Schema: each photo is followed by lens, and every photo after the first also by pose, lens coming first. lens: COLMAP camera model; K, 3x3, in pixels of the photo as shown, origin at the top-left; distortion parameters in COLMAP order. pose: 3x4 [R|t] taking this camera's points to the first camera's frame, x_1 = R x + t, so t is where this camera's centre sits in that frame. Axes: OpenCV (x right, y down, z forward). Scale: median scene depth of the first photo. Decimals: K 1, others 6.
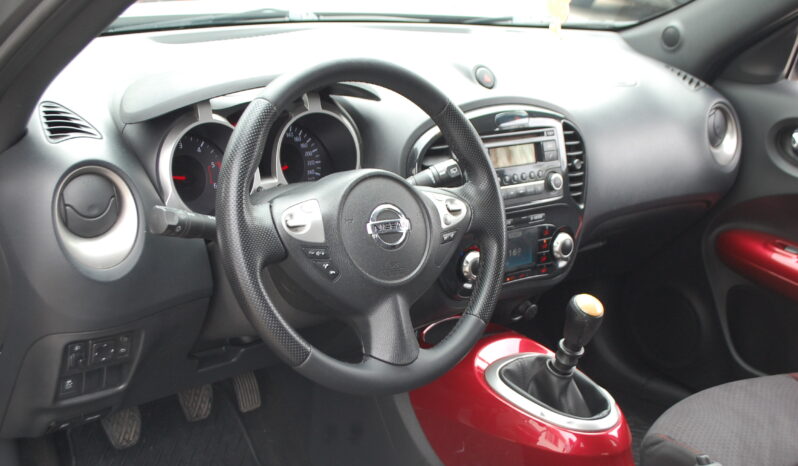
lens RADIAL K [[936.7, 0, 397.0], [0, 936.7, 220.9], [0, 0, 1]] dist [-0.018399, -0.208431]
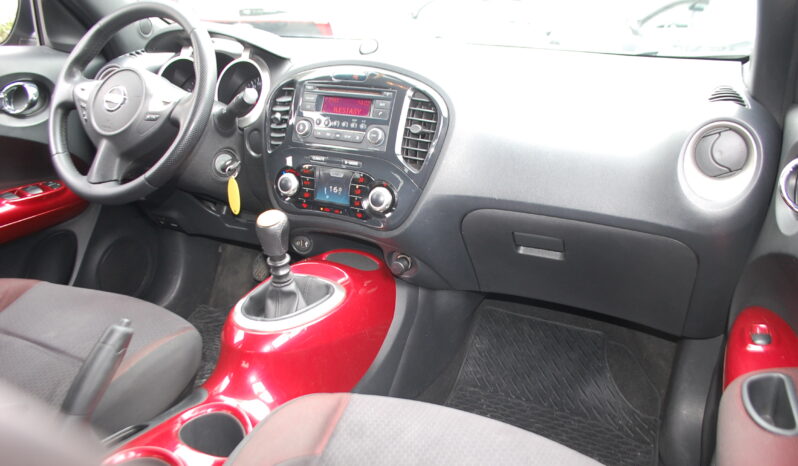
lens RADIAL K [[607.7, 0, 404.8], [0, 607.7, 242.3], [0, 0, 1]] dist [-0.079800, -0.001806]
pose [[0.448743, 0.210145, -0.868602, 0.835054], [-0.291104, 0.953320, 0.080250, 0.010009], [0.844919, 0.216842, 0.488969, 0.715464]]
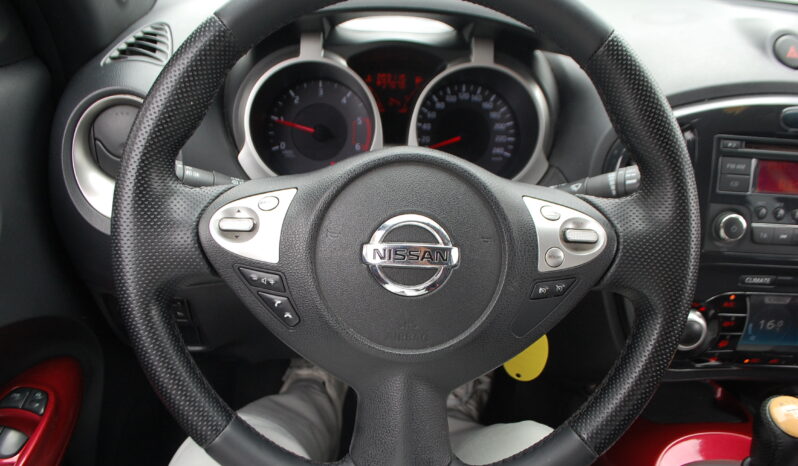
lens RADIAL K [[607.7, 0, 404.8], [0, 607.7, 242.3], [0, 0, 1]] dist [-0.079800, -0.001806]
pose [[0.797497, 0.240789, -0.553190, 0.134887], [-0.174534, 0.969776, 0.170504, -0.047887], [0.577526, -0.039426, 0.815420, 0.517938]]
